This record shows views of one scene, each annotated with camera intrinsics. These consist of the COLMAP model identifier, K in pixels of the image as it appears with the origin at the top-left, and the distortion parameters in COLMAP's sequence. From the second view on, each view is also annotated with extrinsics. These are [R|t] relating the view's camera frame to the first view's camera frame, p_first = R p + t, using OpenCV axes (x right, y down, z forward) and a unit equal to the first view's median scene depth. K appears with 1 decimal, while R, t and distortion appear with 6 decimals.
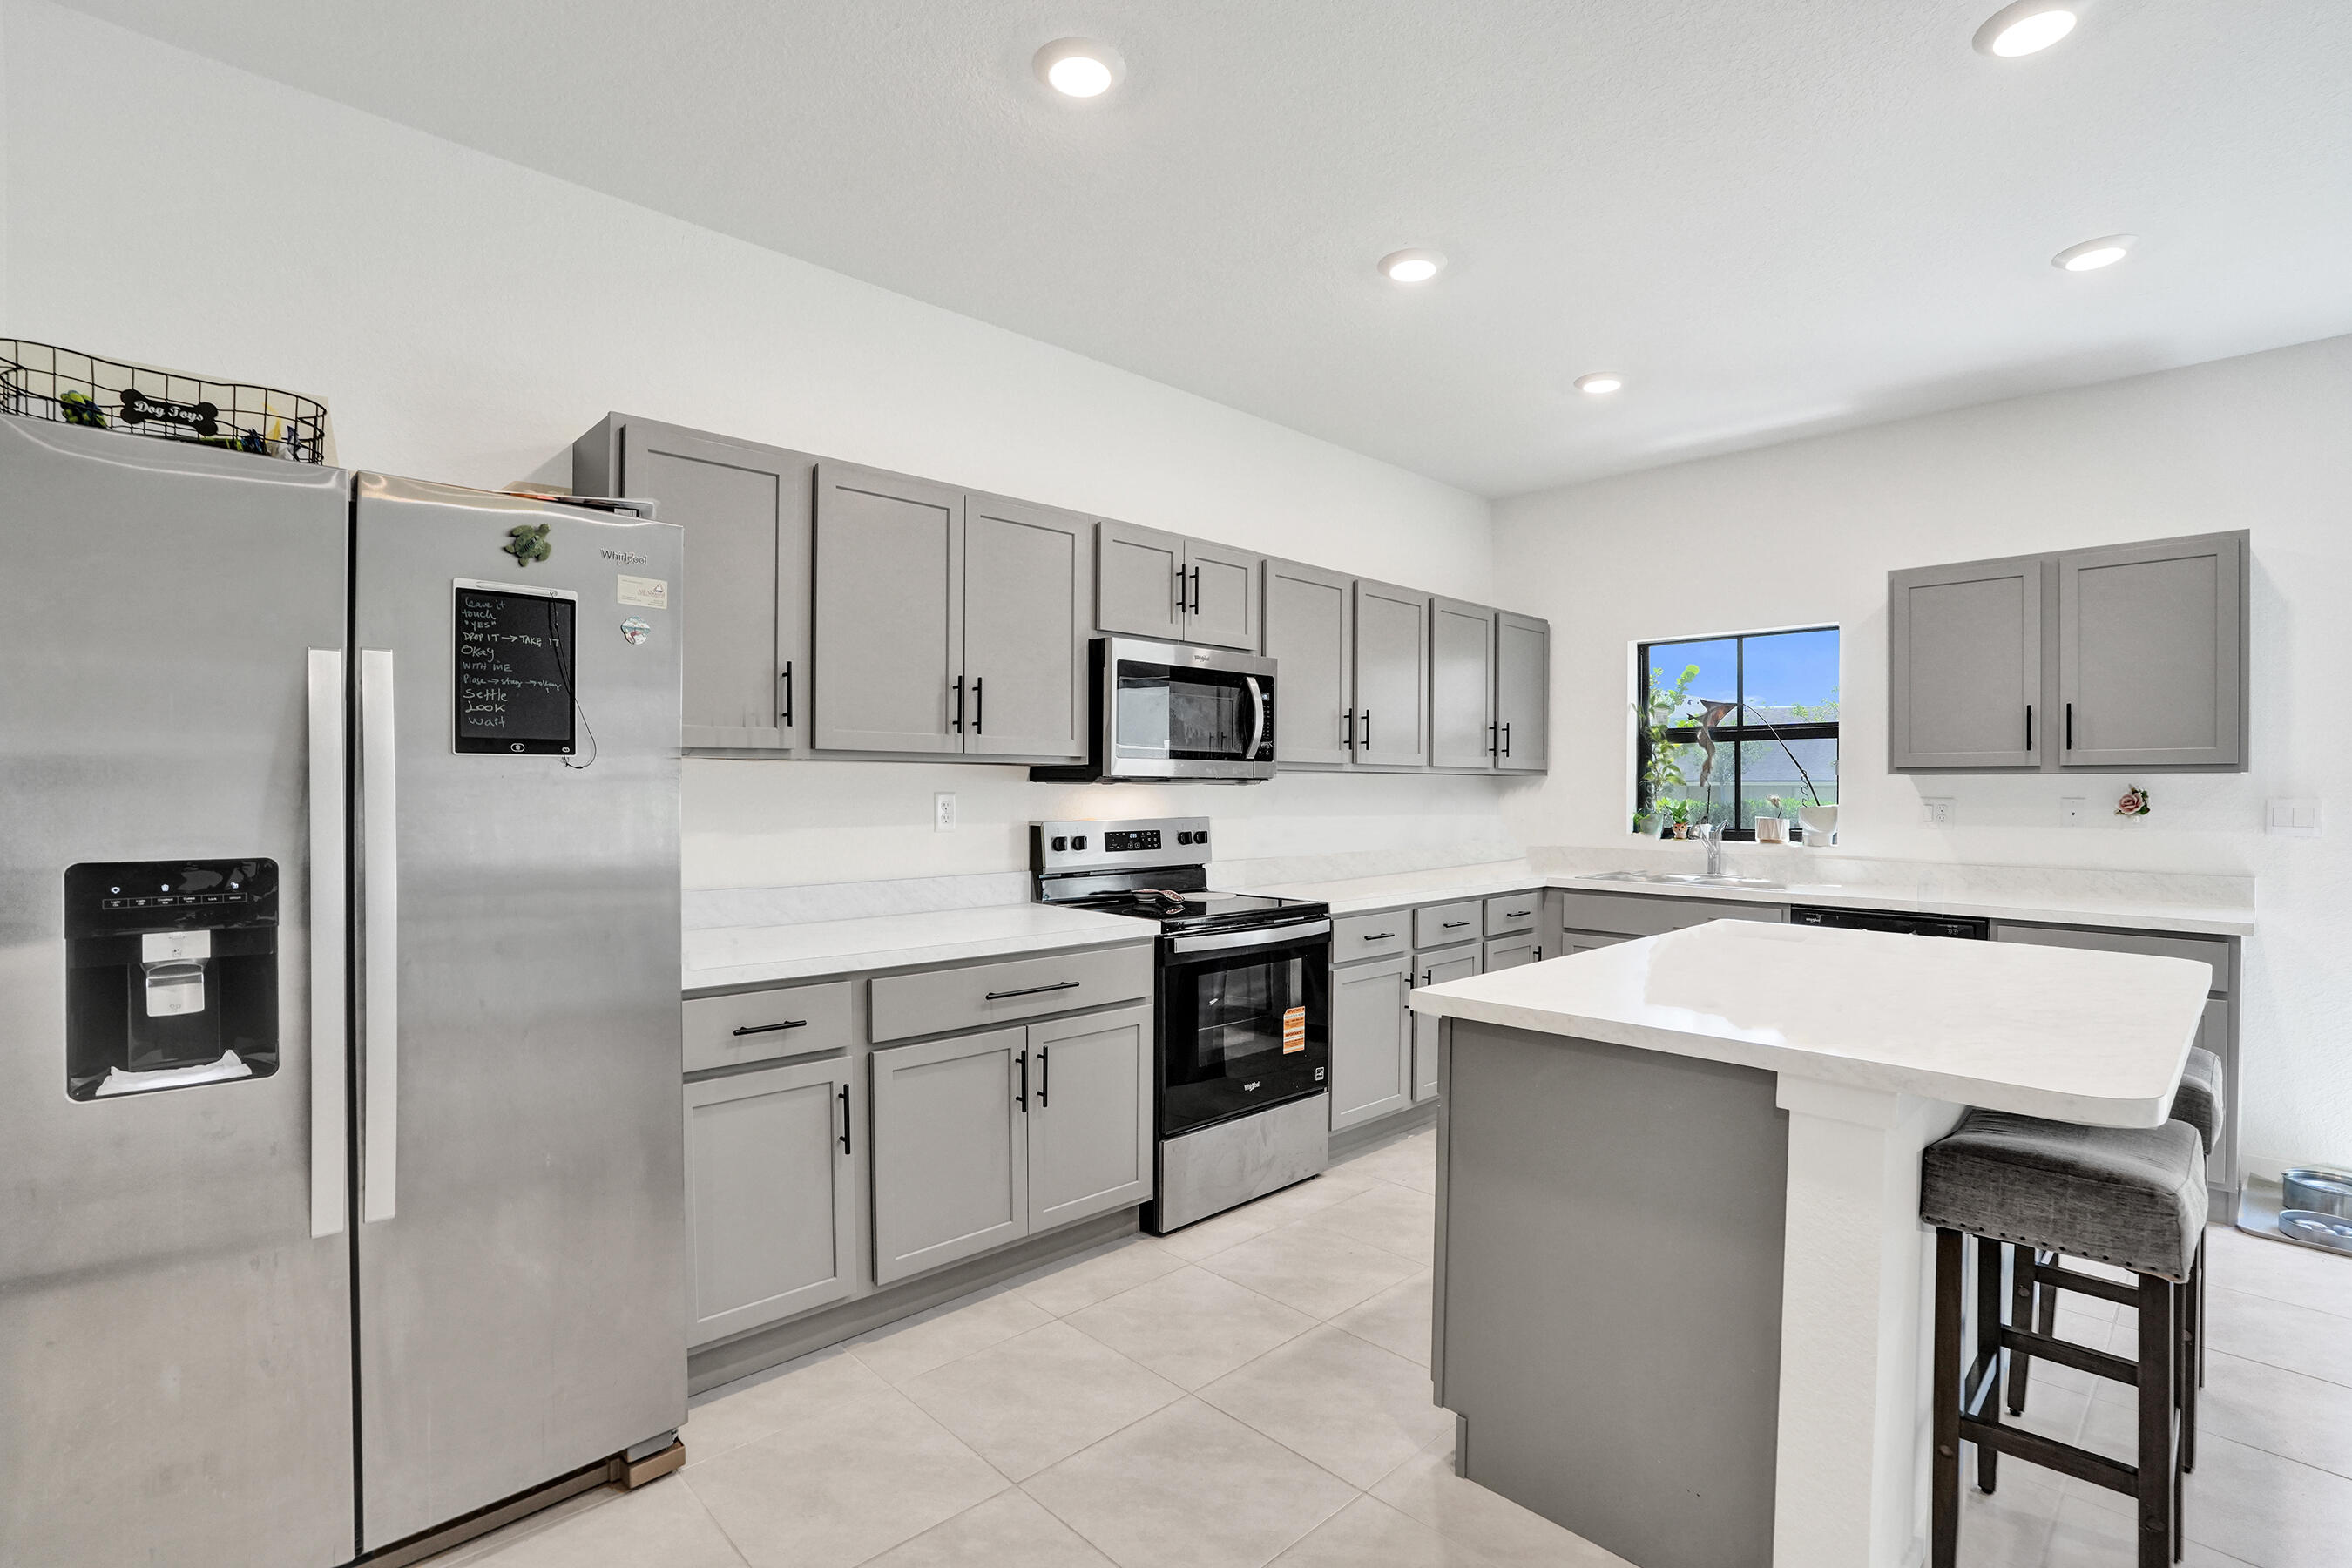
lens RADIAL K [[1102.8, 0, 1180.4], [0, 1102.8, 798.4], [0, 0, 1]] dist [-0.061601, 0.026027]
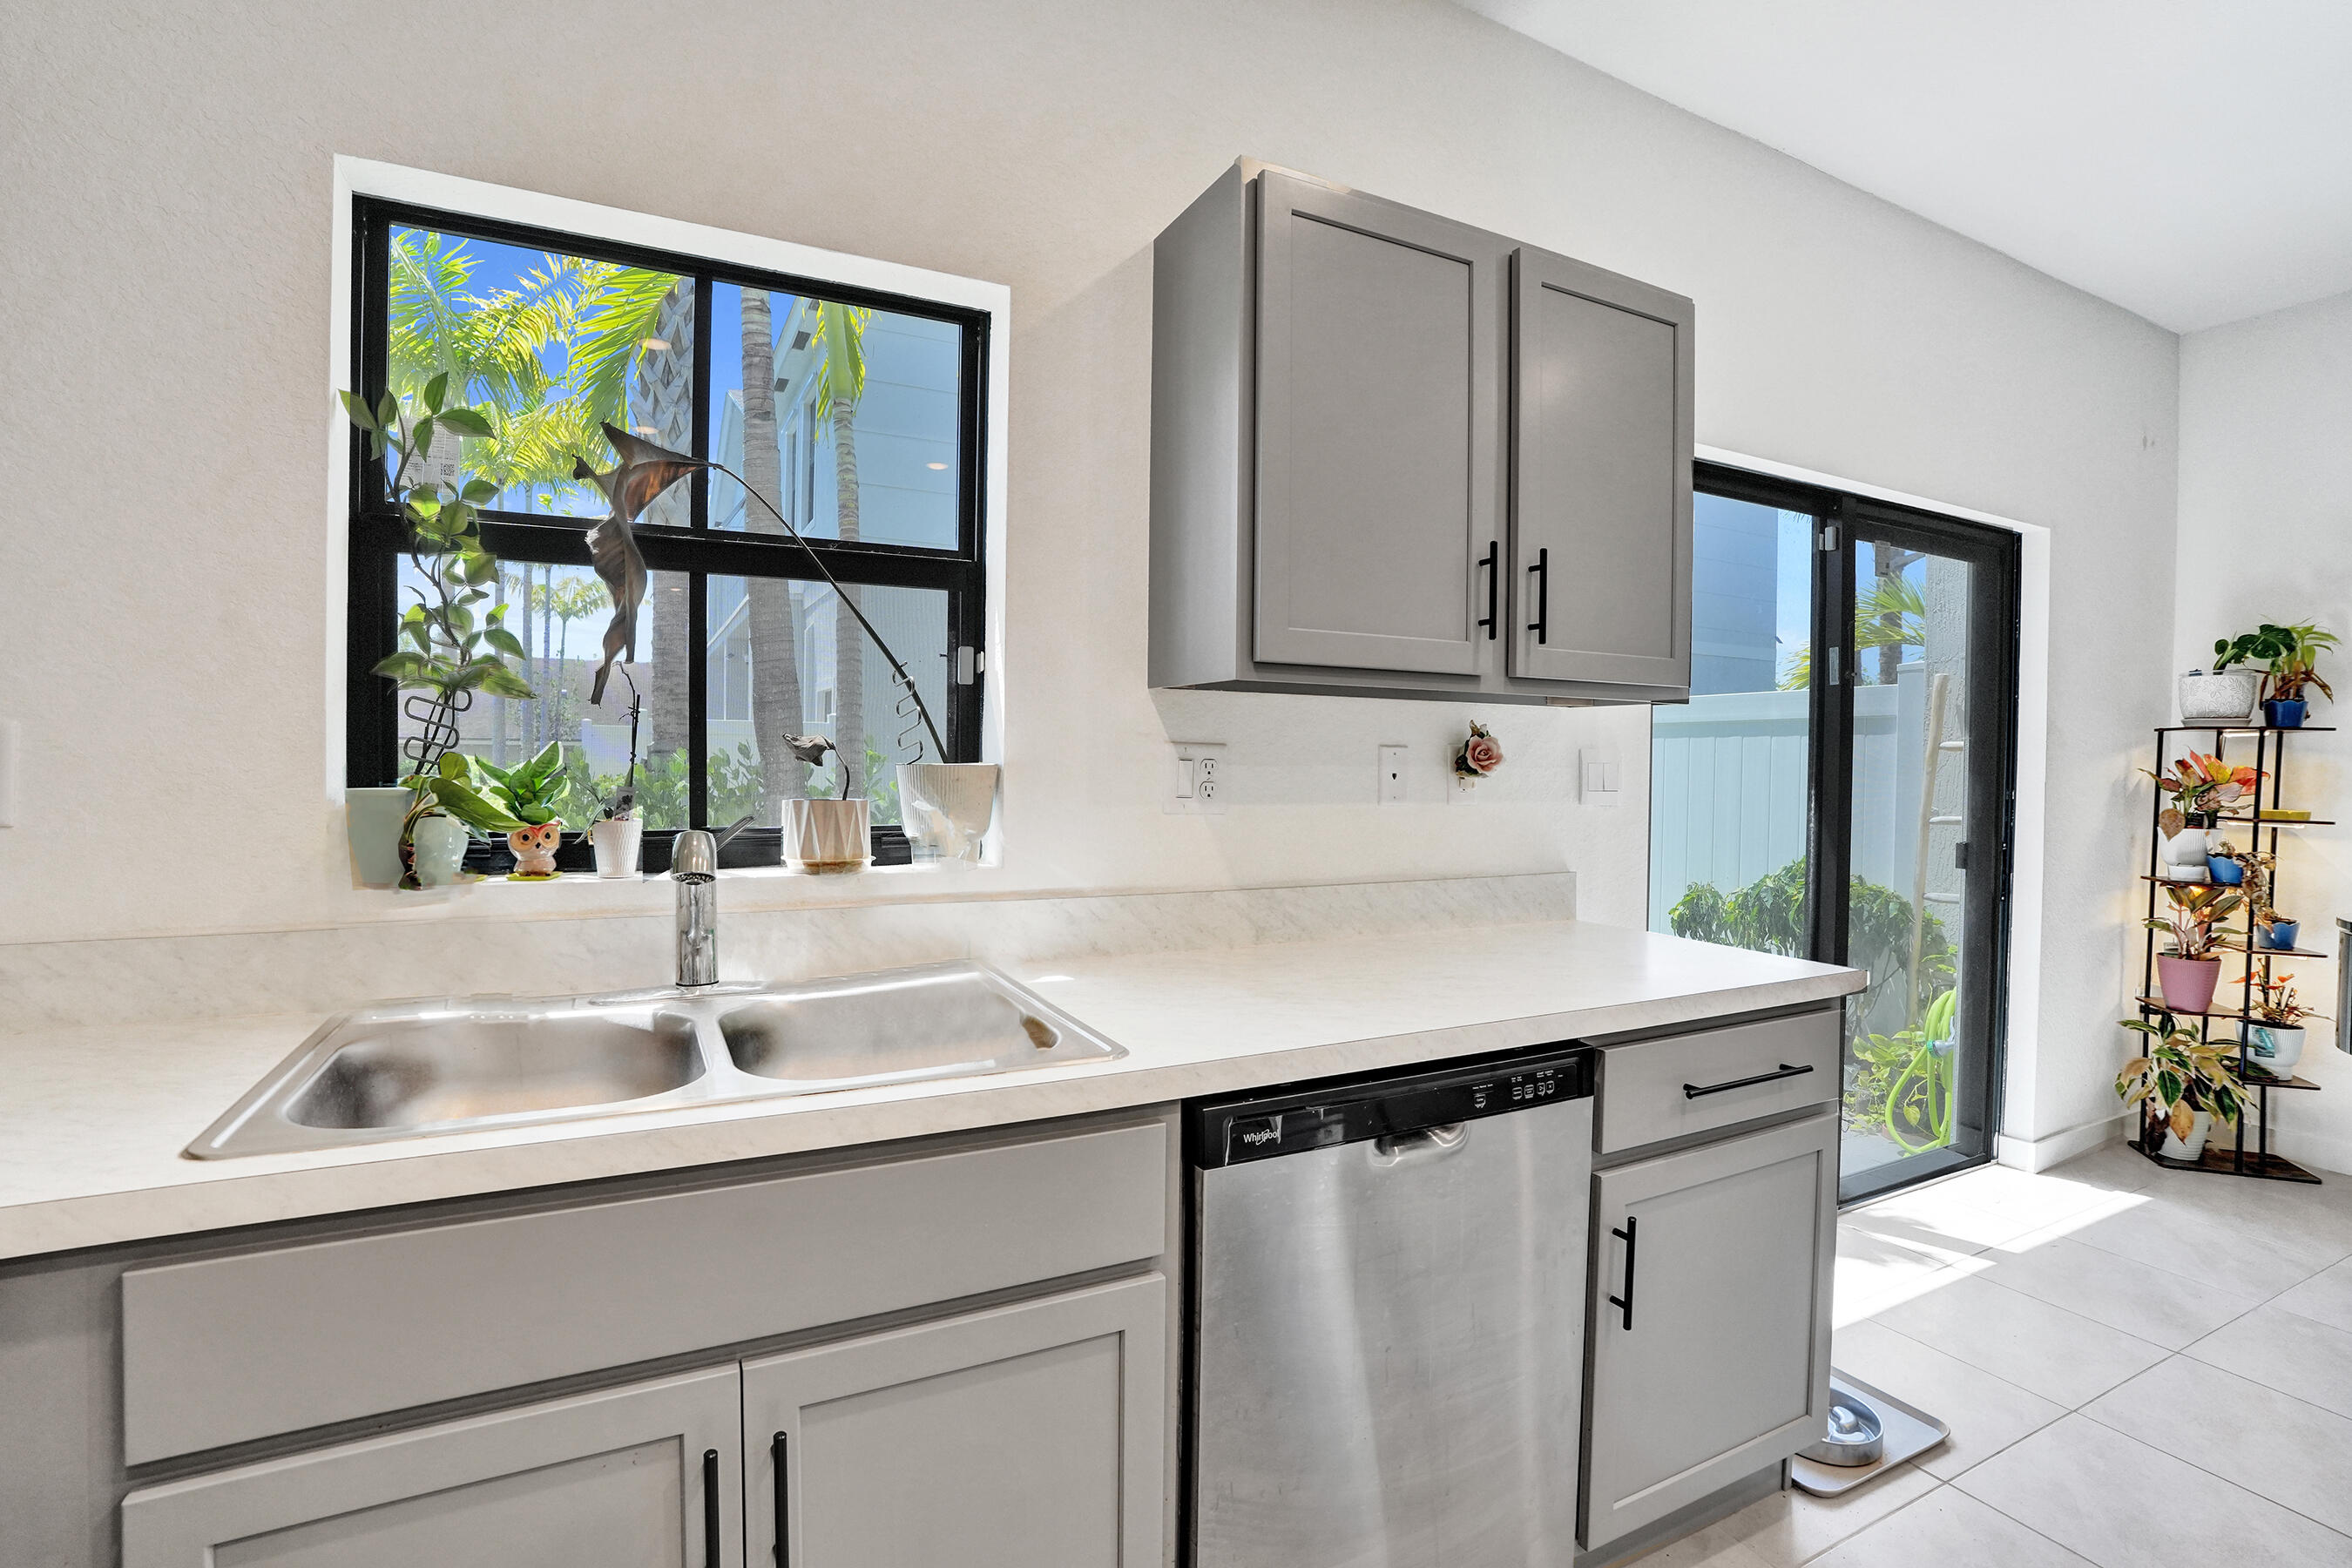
lens RADIAL K [[1080.9, 0, 1176.0], [0, 1080.9, 784.0], [0, 0, 1]] dist [-0.050718, 0.000066]
pose [[0.289999, -0.024490, 0.956714, 0.303770], [-0.003624, 0.999637, 0.026688, 0.005005], [-0.957020, -0.011207, 0.289805, 0.983721]]
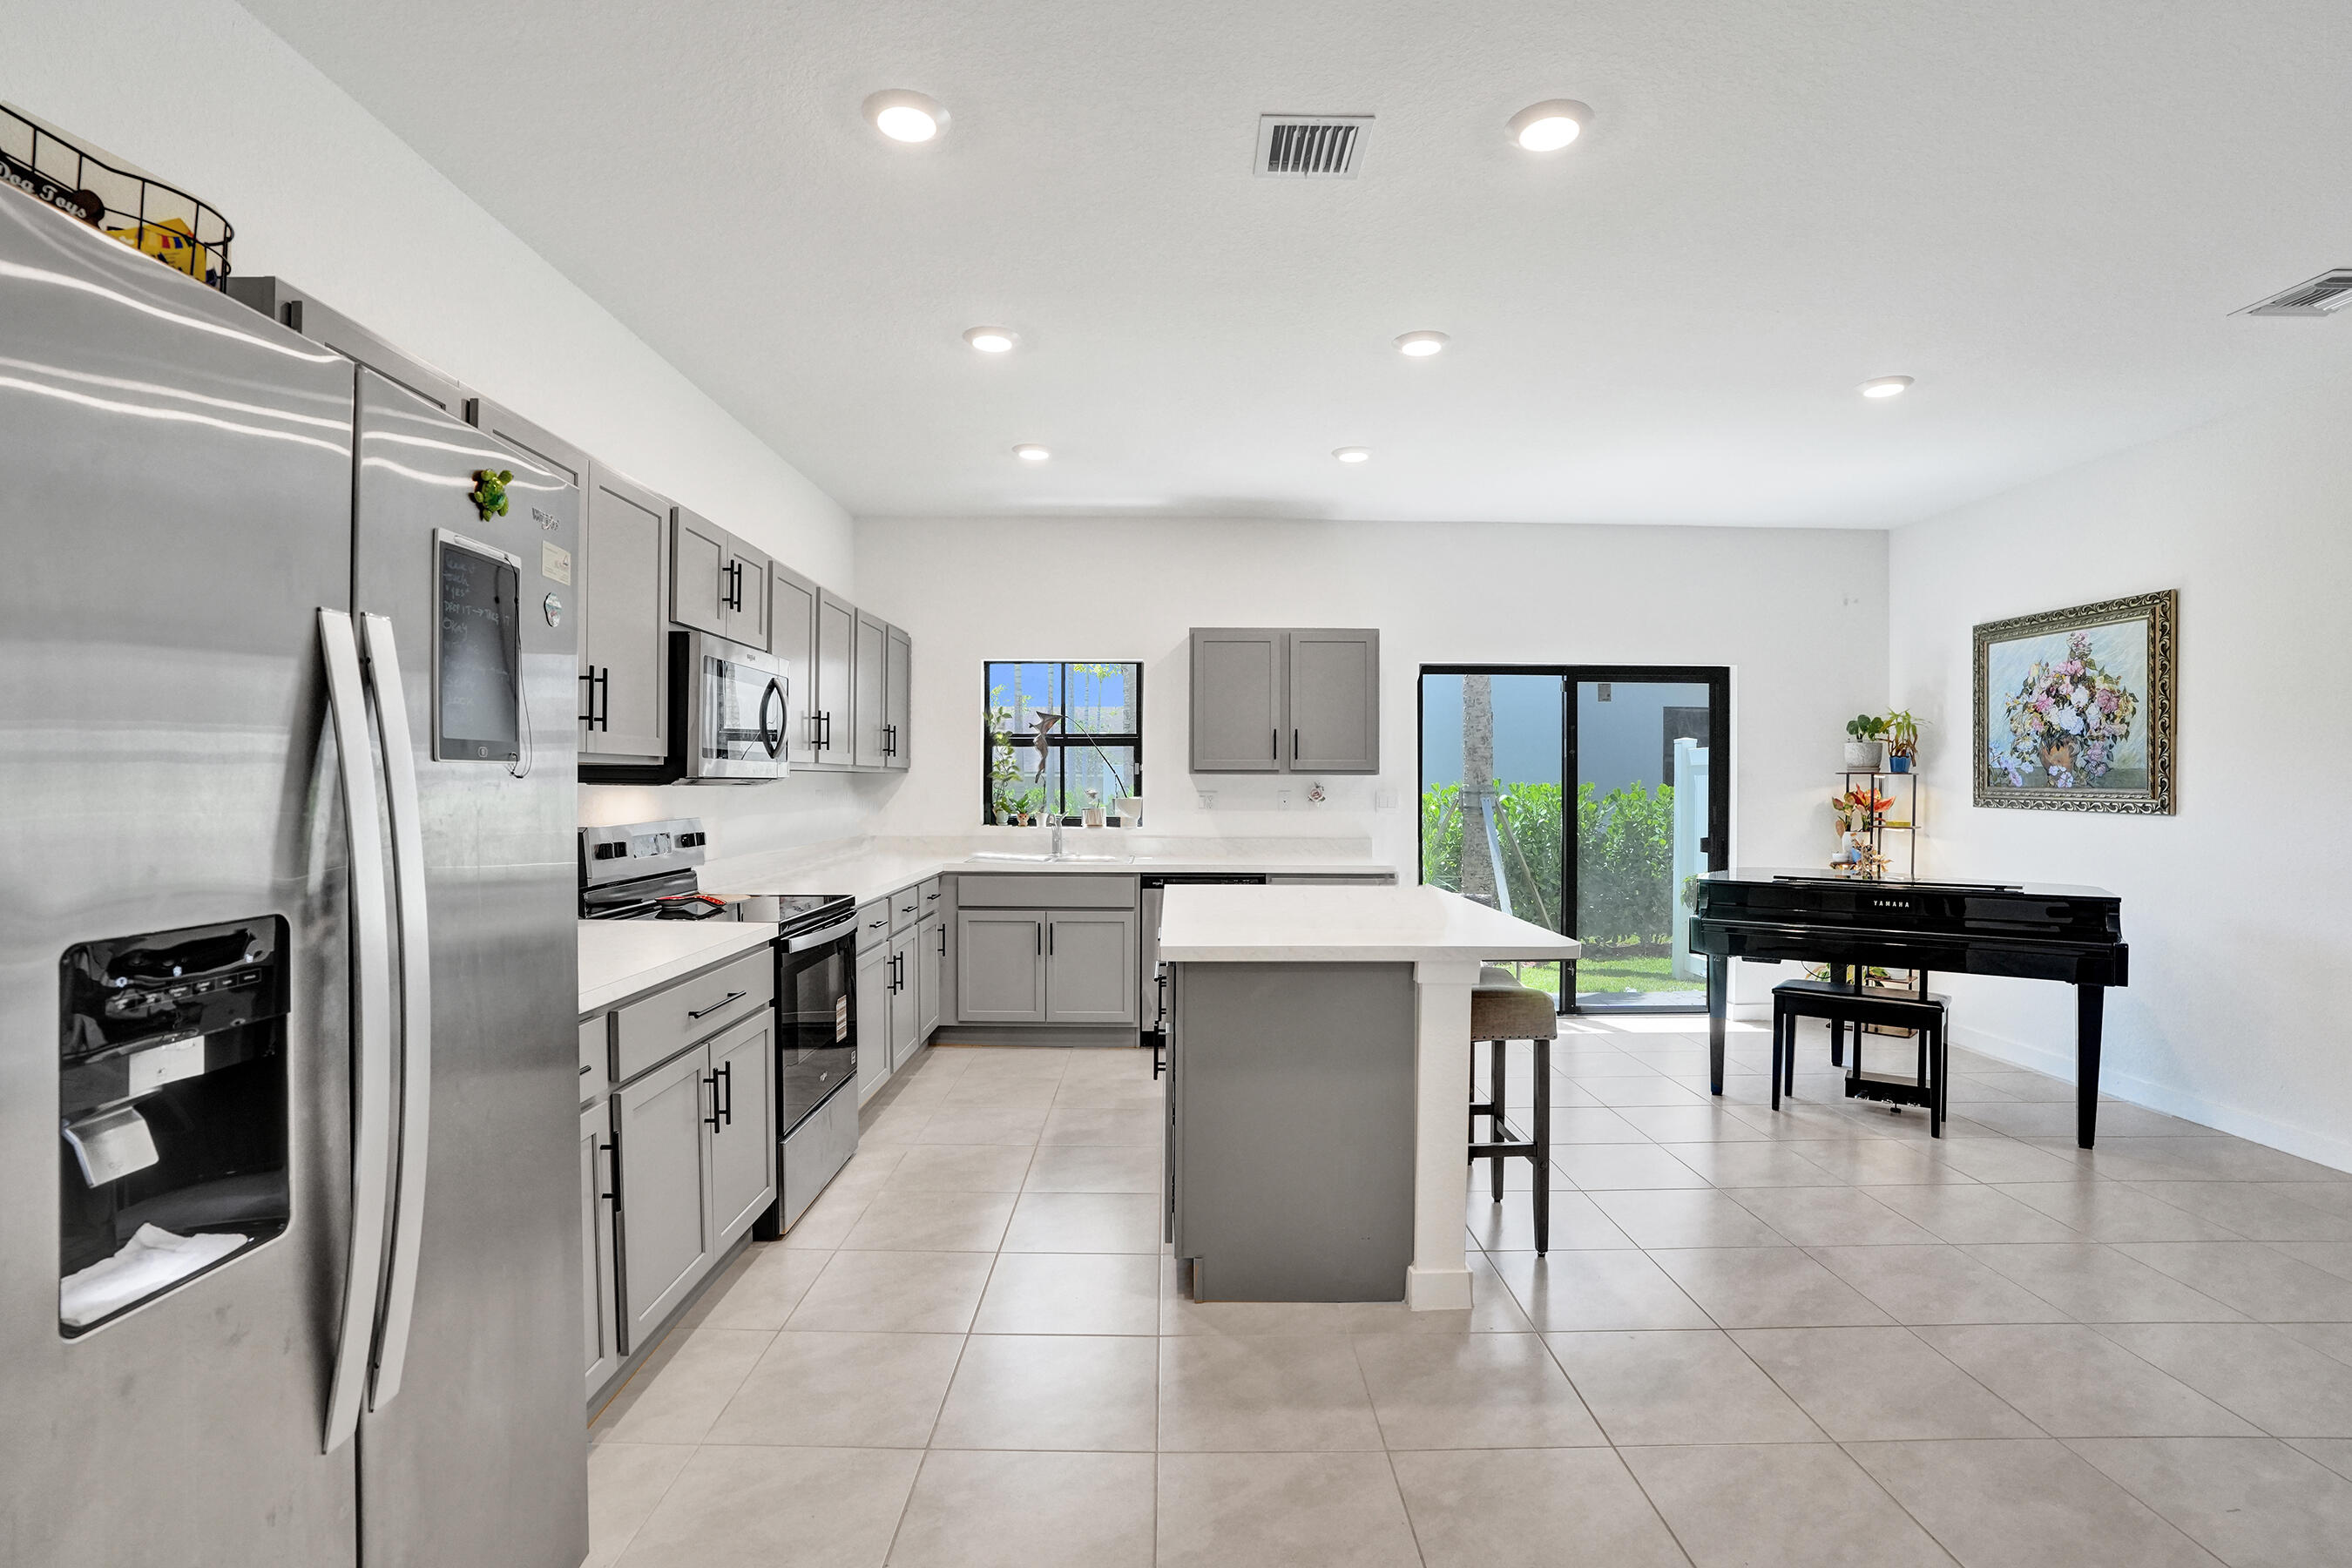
lens RADIAL K [[1118.3, 0, 1165.7], [0, 1118.3, 787.7], [0, 0, 1]] dist [-0.051403, 0.026169]
pose [[0.682140, -0.005141, 0.731203, -0.448832], [0.004160, 0.999986, 0.003150, -0.011217], [-0.731210, 0.000893, 0.682152, 0.048307]]
